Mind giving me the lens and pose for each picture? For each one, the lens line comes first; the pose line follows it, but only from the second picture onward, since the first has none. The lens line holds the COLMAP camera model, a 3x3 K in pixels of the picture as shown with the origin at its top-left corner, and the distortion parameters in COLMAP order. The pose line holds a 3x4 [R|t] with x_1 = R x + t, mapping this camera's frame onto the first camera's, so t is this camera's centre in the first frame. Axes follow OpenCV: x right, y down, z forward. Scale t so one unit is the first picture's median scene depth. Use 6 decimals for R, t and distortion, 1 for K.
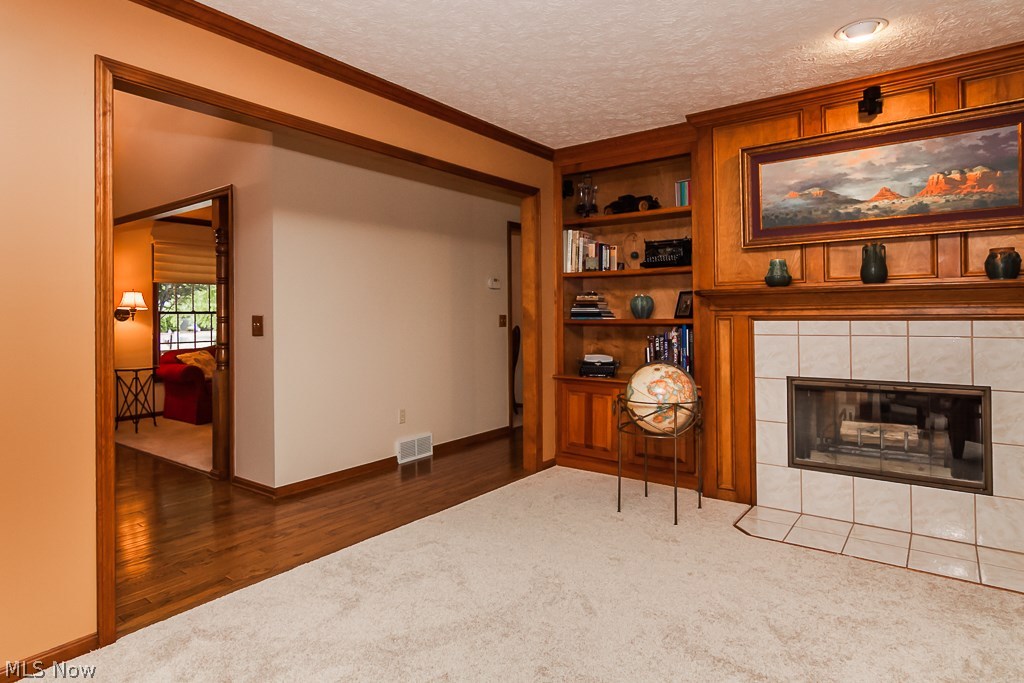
lens RADIAL K [[582.4, 0, 490.0], [0, 582.4, 311.9], [0, 0, 1]] dist [0.001280, -0.000879]
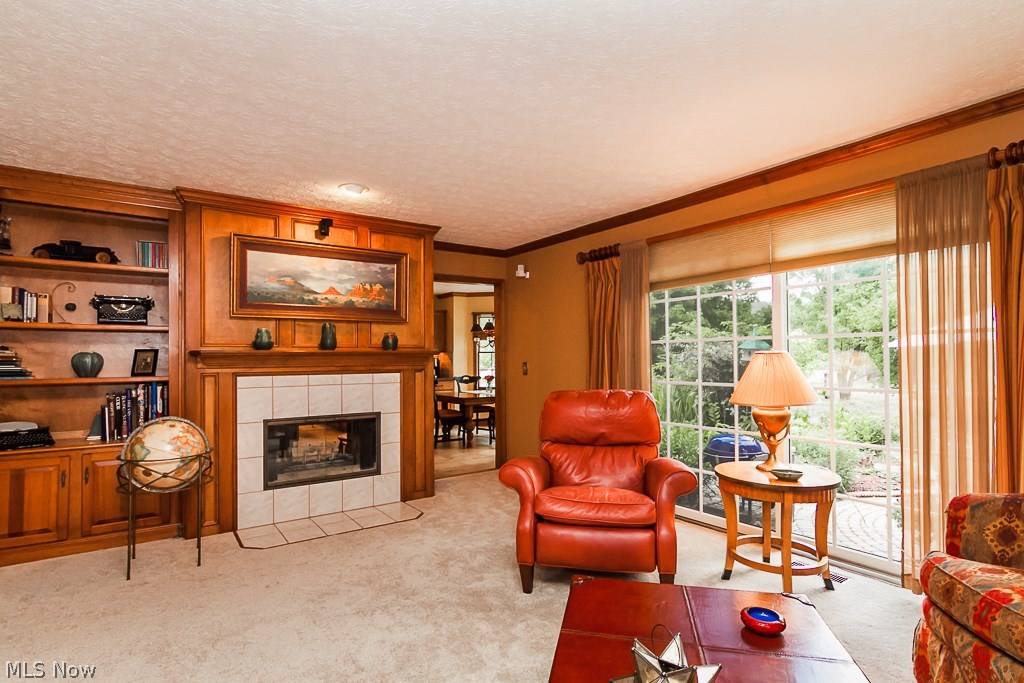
lens RADIAL K [[523.7, 0, 510.7], [0, 523.7, 351.5], [0, 0, 1]] dist [0.002130, 0.001633]
pose [[0.293629, 0.020184, 0.955706, -0.435001], [0.000107, 0.999776, -0.021147, -0.014517], [-0.955919, 0.006312, 0.293562, 0.144354]]
